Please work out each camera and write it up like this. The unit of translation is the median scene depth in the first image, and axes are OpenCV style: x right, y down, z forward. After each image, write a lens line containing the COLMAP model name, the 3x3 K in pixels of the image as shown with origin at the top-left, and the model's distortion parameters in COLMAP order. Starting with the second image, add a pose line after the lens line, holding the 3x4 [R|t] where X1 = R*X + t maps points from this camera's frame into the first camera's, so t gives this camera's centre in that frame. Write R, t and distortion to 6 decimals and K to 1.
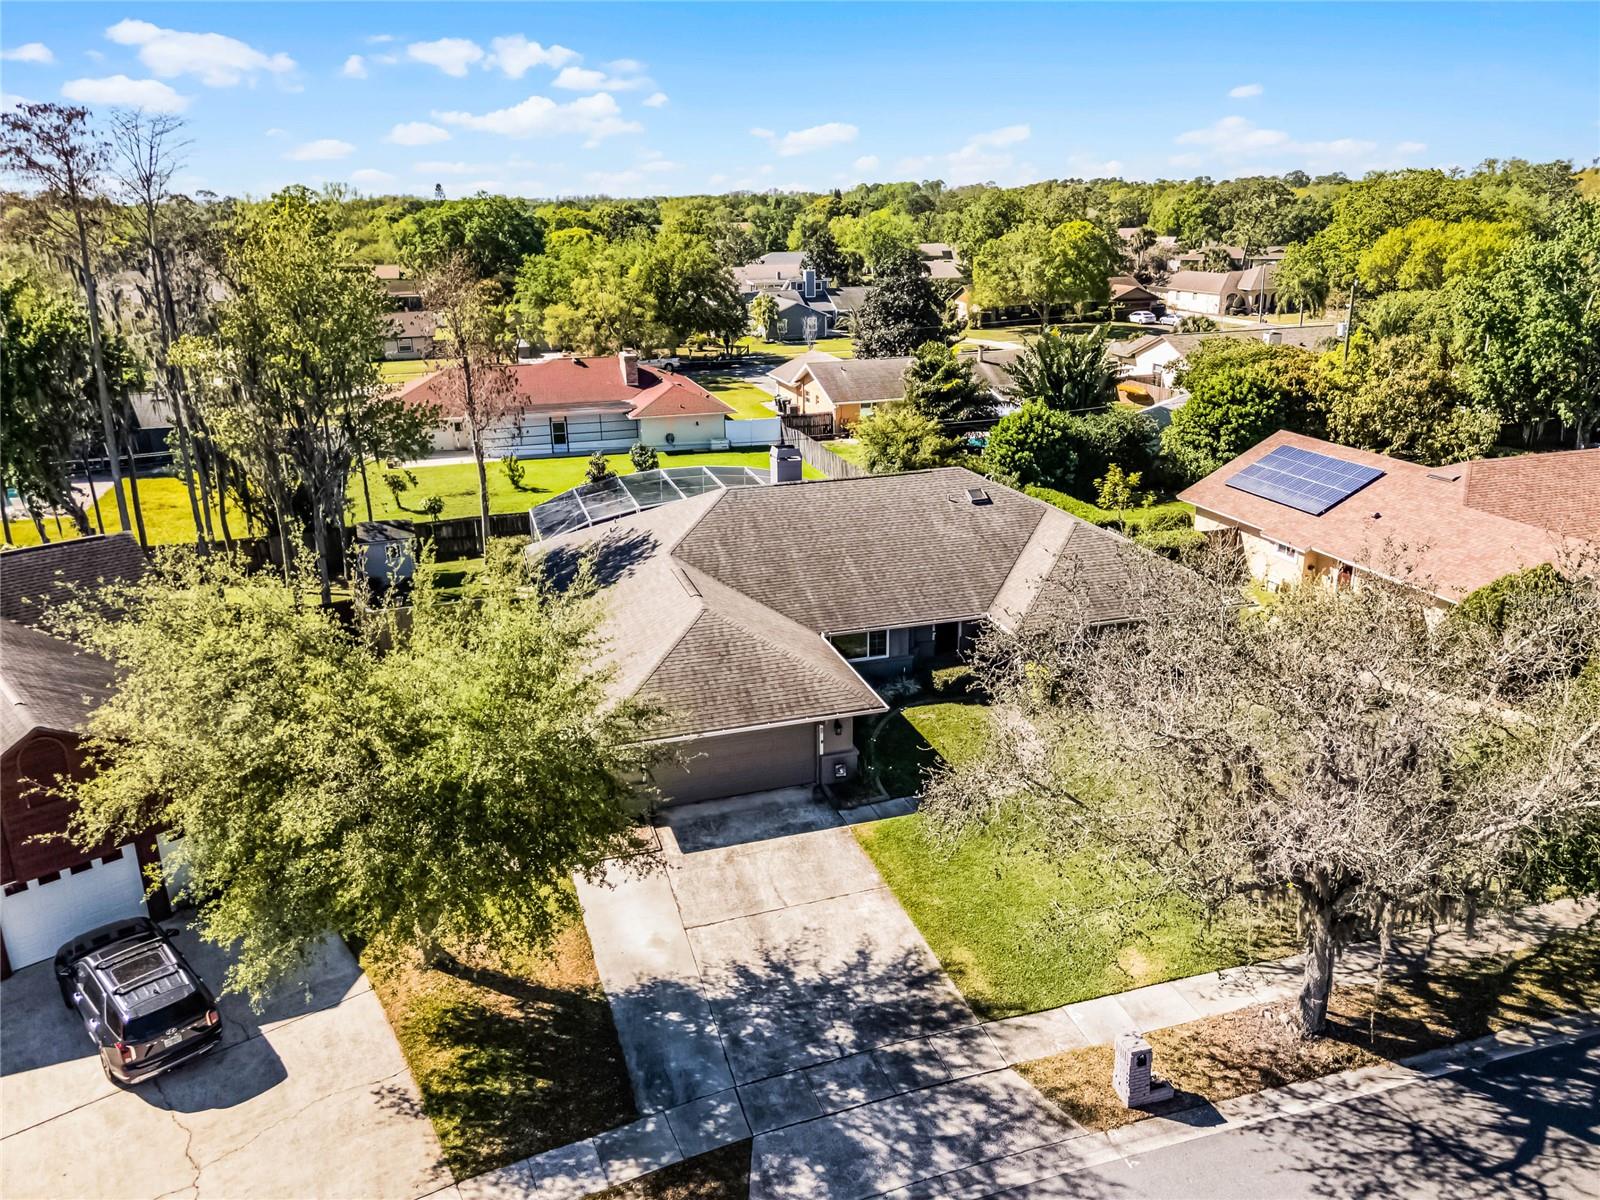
lens RADIAL K [[1177.0, 0, 795.3], [0, 1177.0, 597.2], [0, 0, 1]] dist [0.066920, -0.052151]
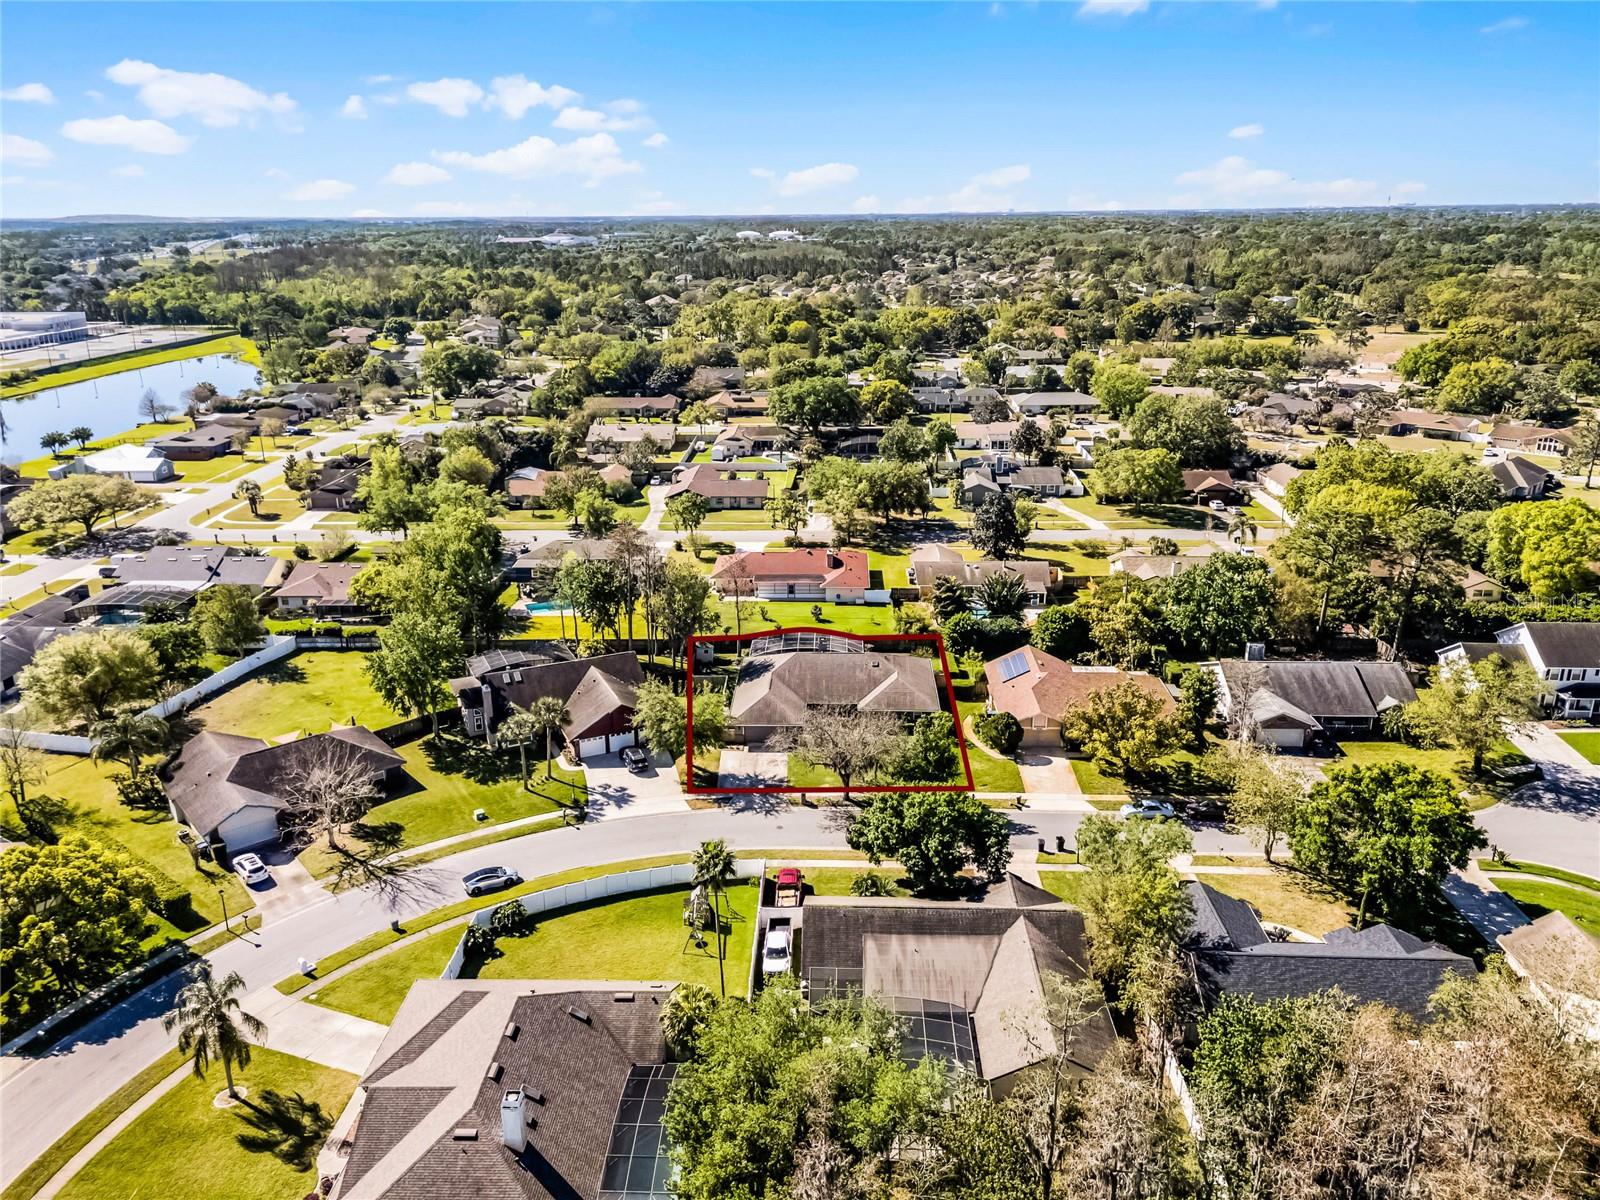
lens RADIAL K [[1158.7, 0, 802.5], [0, 1158.7, 619.4], [0, 0, 1]] dist [0.067721, -0.060317]
pose [[0.948997, 0.114765, -0.293655, 0.660399], [-0.110407, 0.993389, 0.031430, -0.213650], [0.295321, 0.002594, 0.955395, -1.530535]]
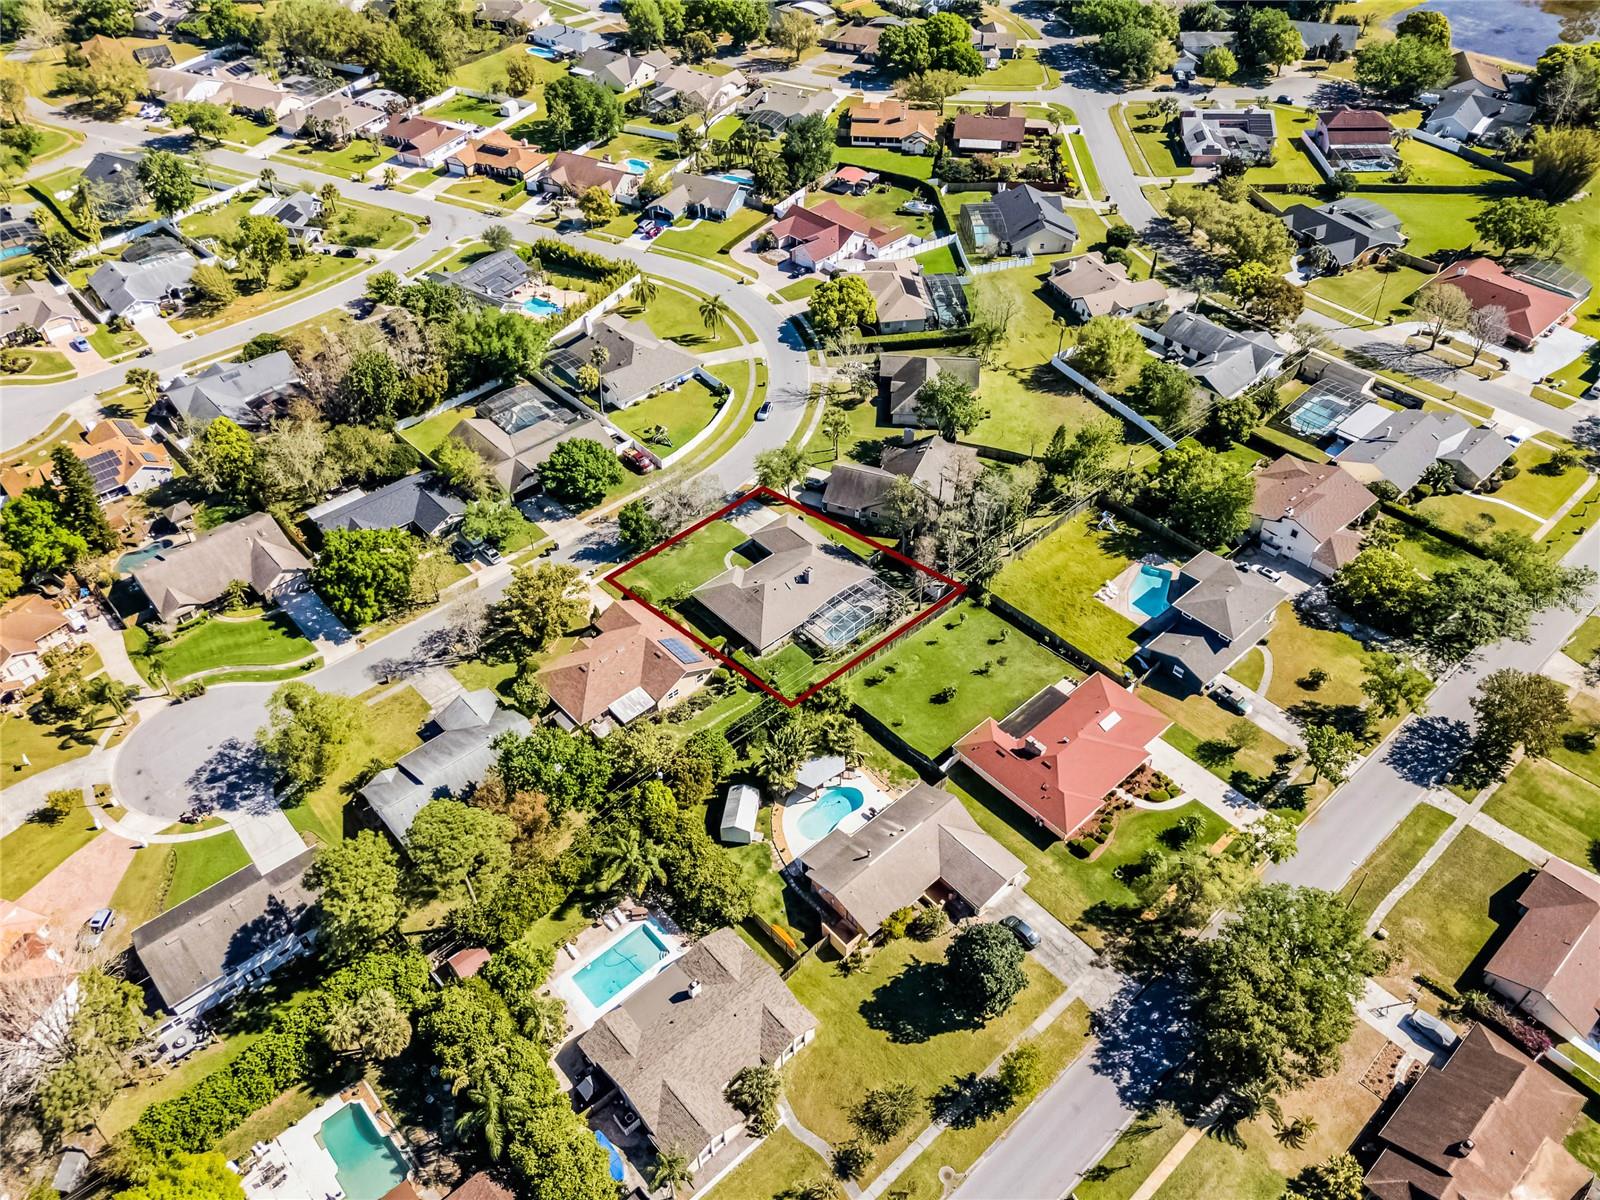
lens RADIAL K [[1177.0, 0, 795.3], [0, 1177.0, 597.2], [0, 0, 1]] dist [0.066920, -0.052151]
pose [[-0.901290, 0.317592, -0.294638, 0.928509], [-0.108805, 0.492369, 0.863559, -2.651503], [0.419330, 0.810375, -0.409212, 2.076247]]
